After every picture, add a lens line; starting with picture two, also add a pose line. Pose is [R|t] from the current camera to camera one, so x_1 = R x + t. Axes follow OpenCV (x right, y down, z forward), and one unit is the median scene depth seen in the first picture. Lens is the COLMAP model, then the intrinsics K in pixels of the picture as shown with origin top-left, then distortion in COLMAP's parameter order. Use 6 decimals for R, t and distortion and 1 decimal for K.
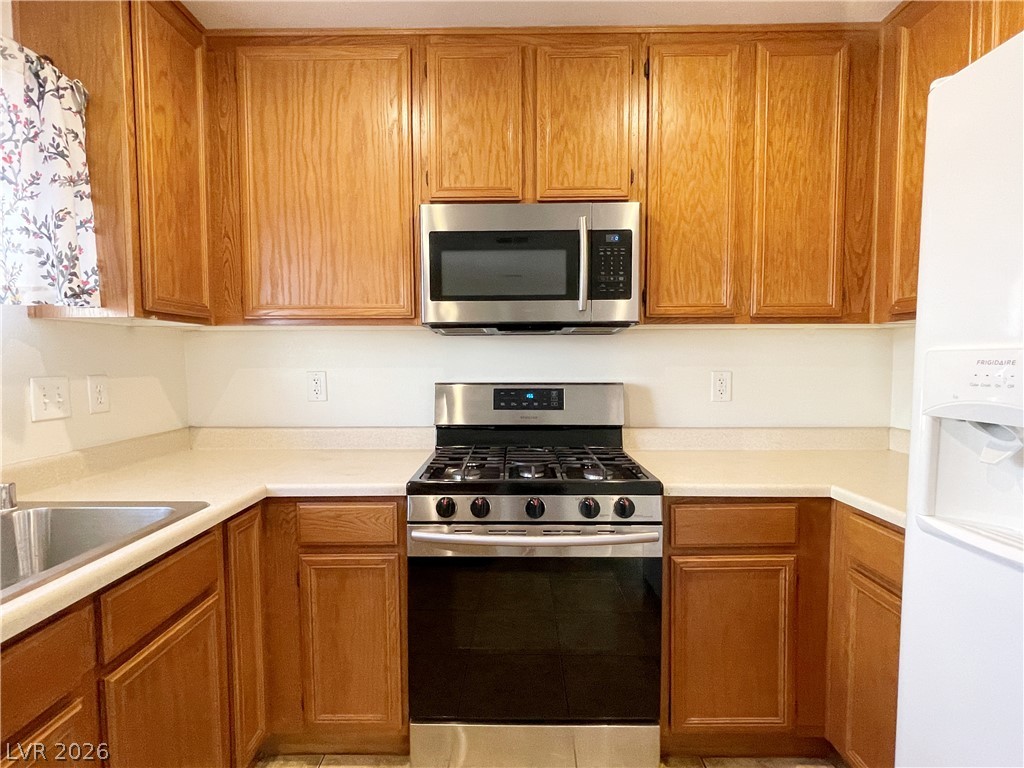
lens RADIAL K [[504.6, 0, 509.6], [0, 504.6, 383.0], [0, 0, 1]] dist [0.004700, 0.000035]
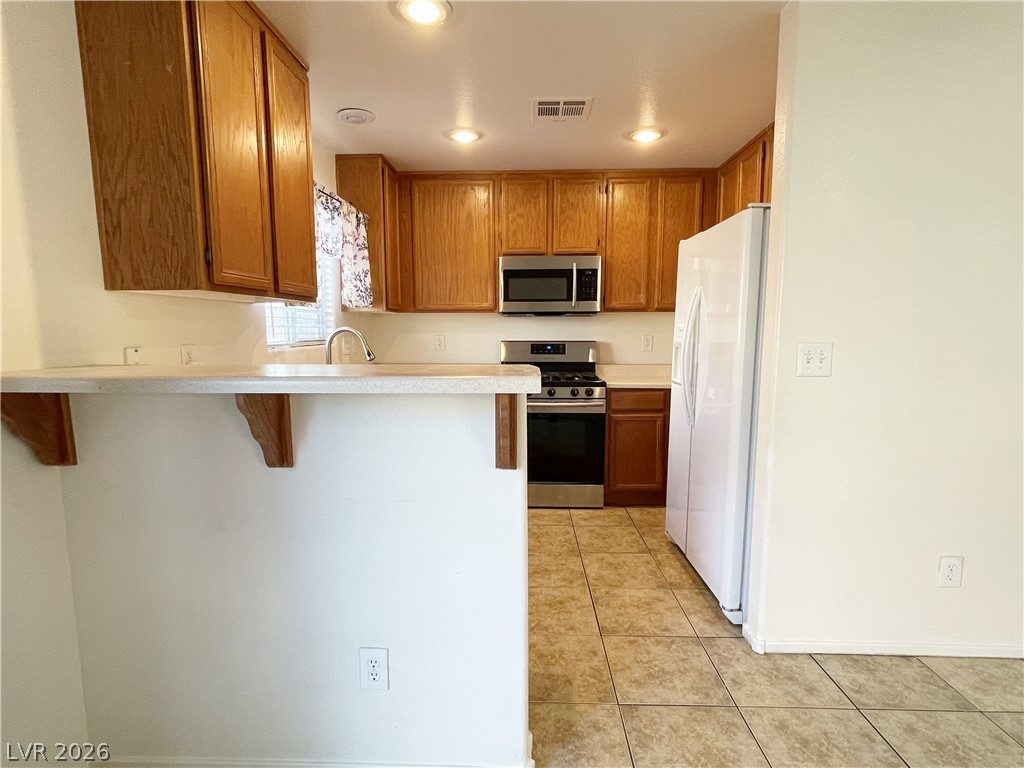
lens RADIAL K [[504.6, 0, 514.3], [0, 504.6, 389.0], [0, 0, 1]] dist [0.004700, 0.000035]
pose [[0.999785, 0.004055, -0.020350, -0.064523], [-0.002549, 0.997293, 0.073484, 0.050120], [0.020593, -0.073416, 0.997089, -1.165115]]
